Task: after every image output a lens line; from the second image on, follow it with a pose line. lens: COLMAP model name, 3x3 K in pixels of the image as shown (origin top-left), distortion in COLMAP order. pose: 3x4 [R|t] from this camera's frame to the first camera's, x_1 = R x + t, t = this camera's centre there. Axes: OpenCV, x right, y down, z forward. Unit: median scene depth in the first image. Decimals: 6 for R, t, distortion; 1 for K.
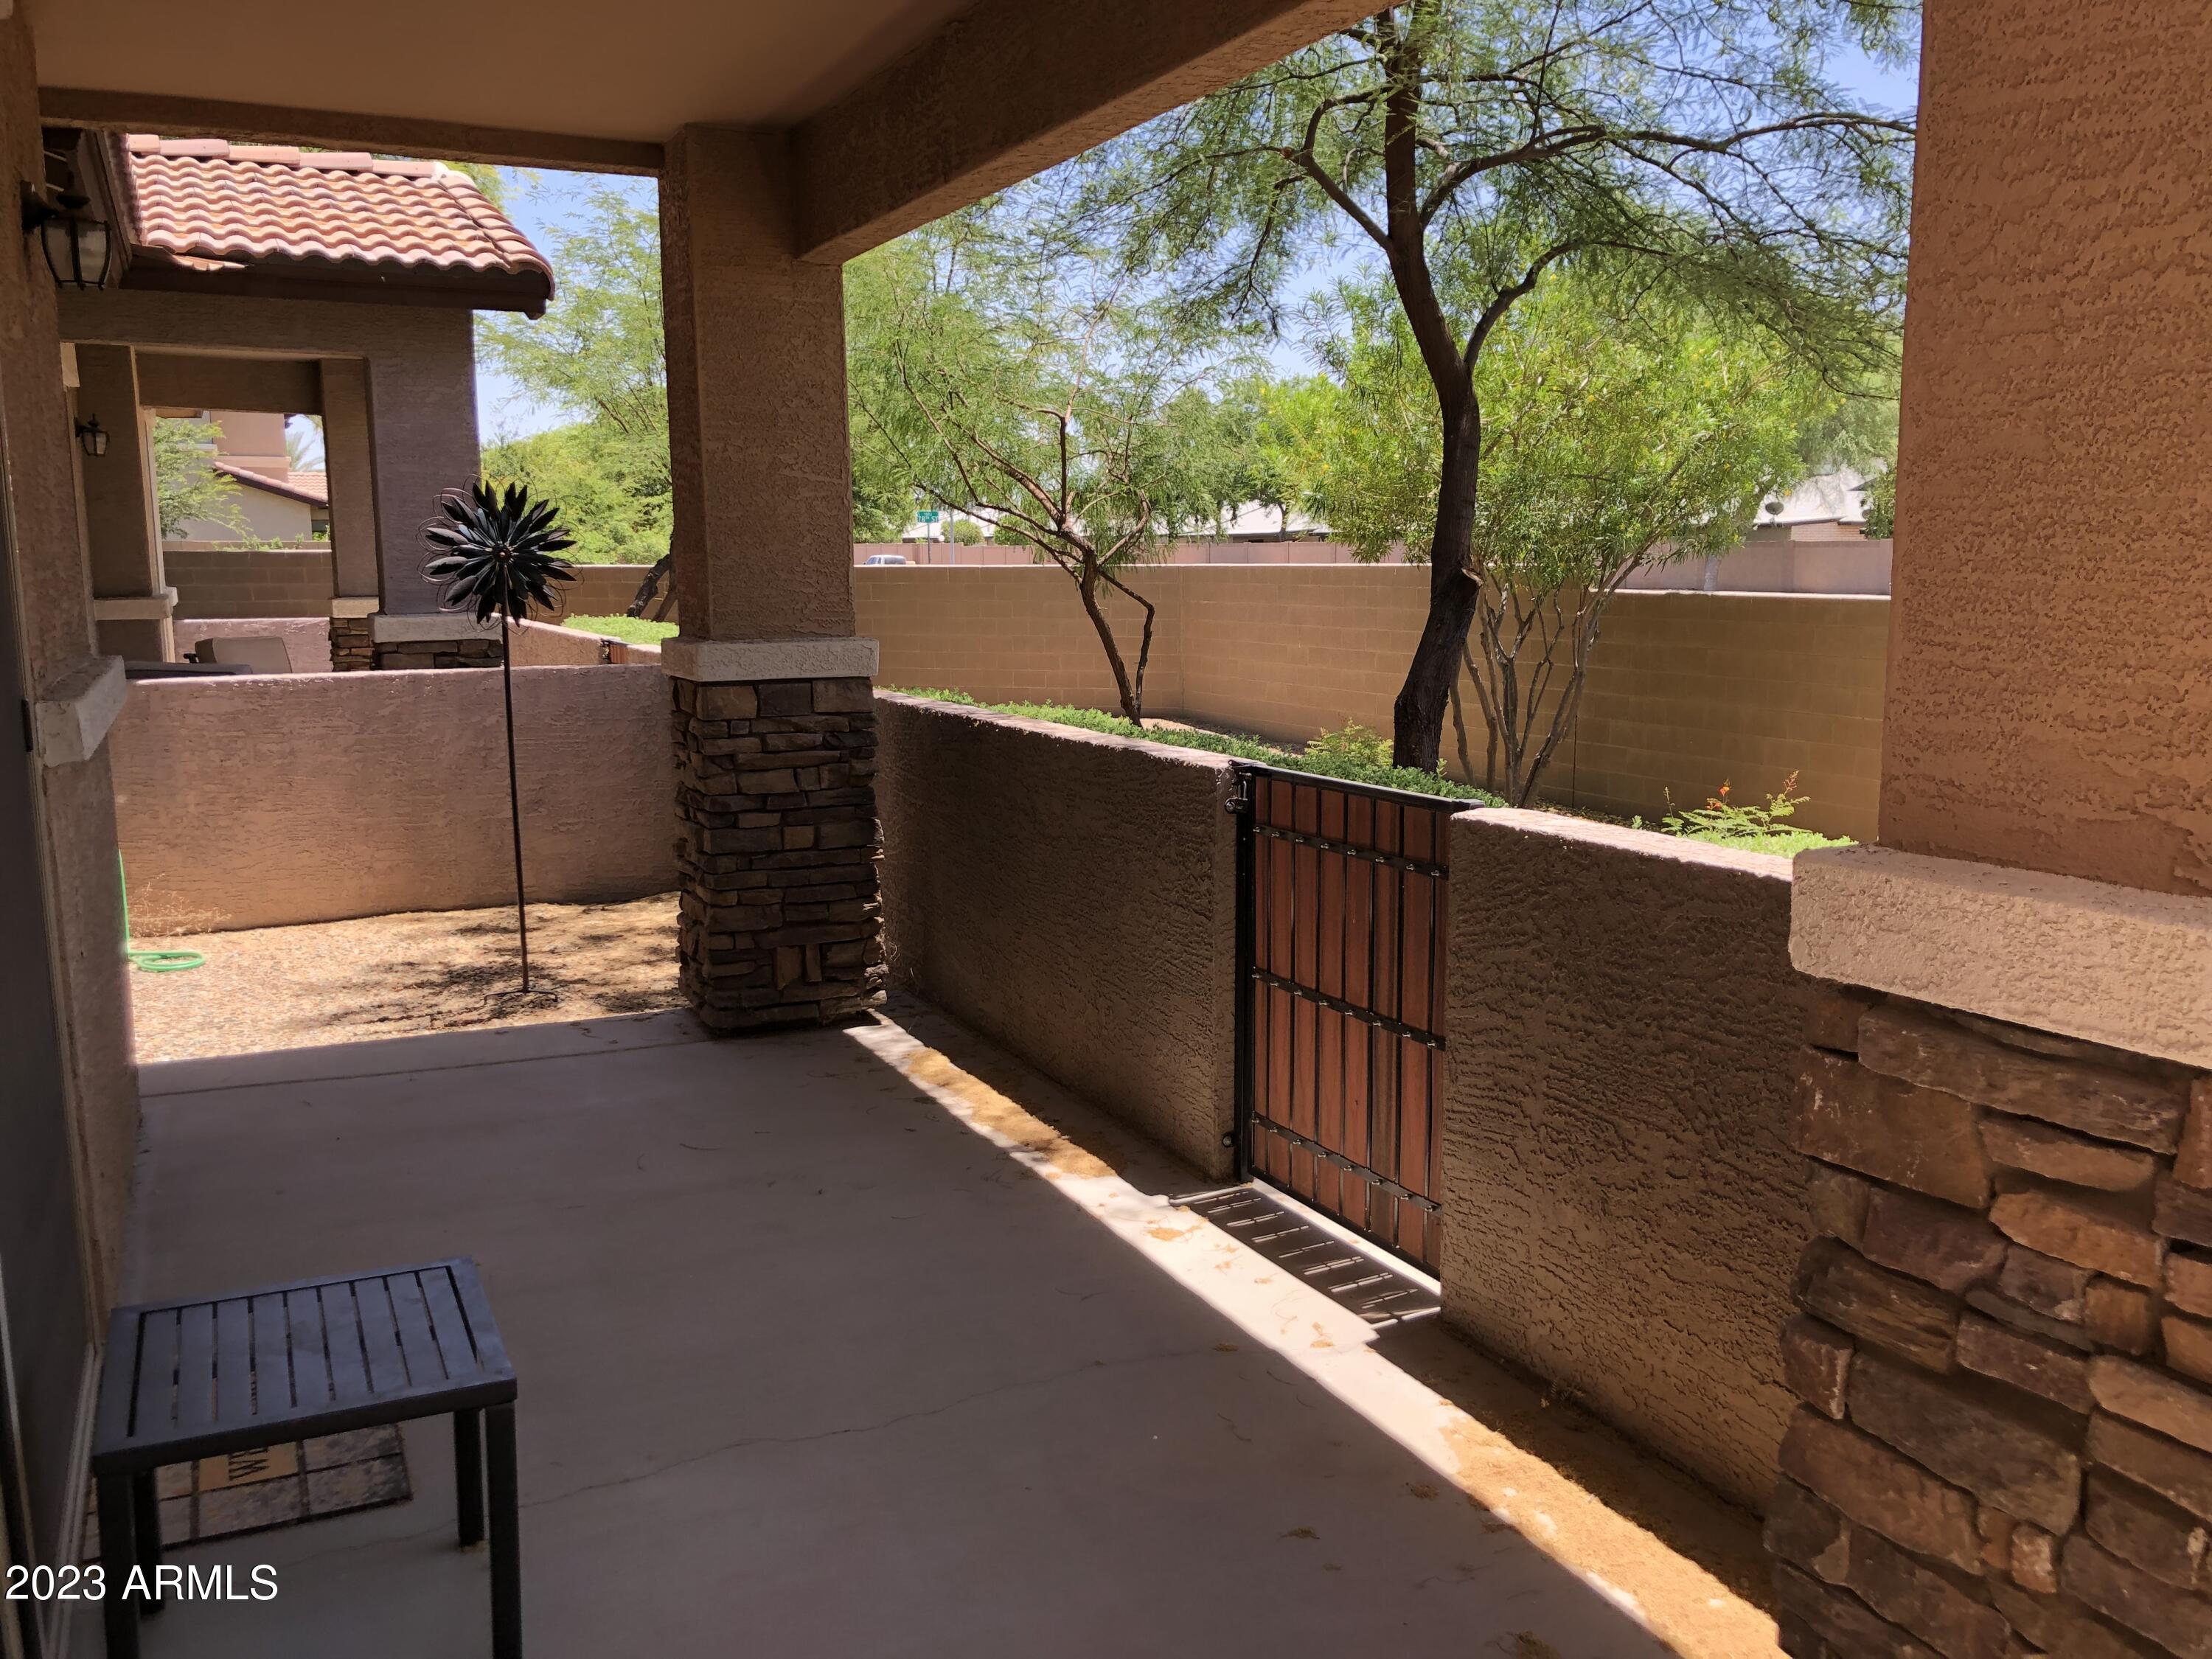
lens RADIAL K [[1820.8, 0, 1107.5], [0, 1820.8, 826.2], [0, 0, 1]] dist [0.026532, -0.029140]
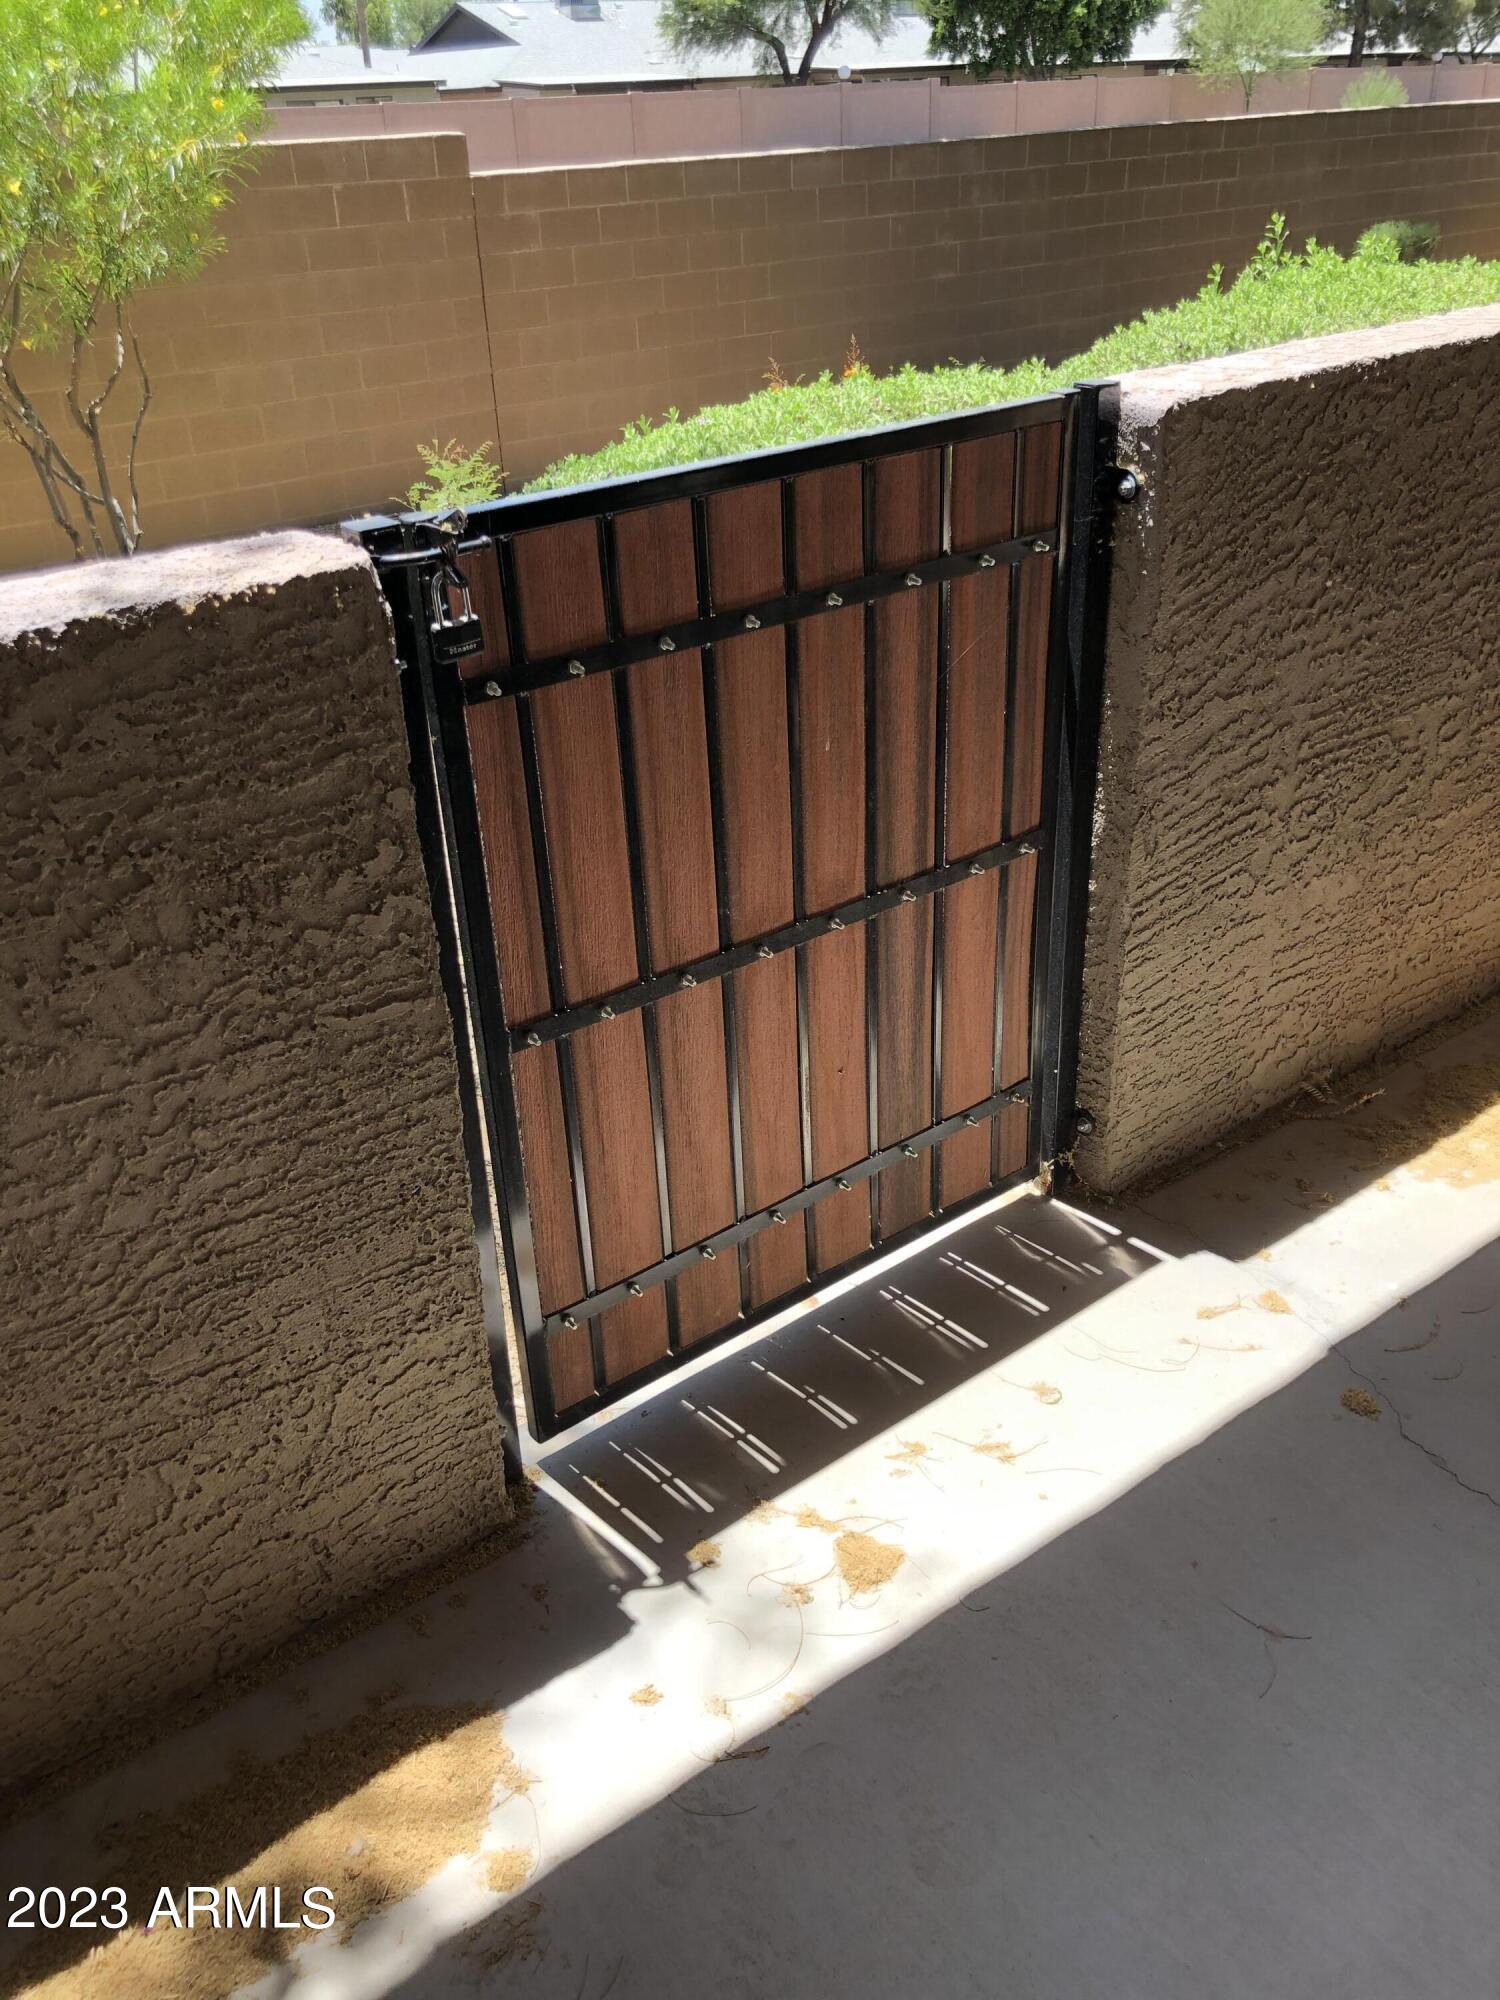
lens RADIAL K [[1646.3, 0, 751.5], [0, 1646.3, 1009.8], [0, 0, 1]] dist [0.026532, -0.029140]
pose [[-0.173487, -0.473673, 0.863444, -0.259297], [0.191851, 0.843688, 0.501382, -0.107425], [-0.965969, 0.252636, -0.055494, 1.031791]]
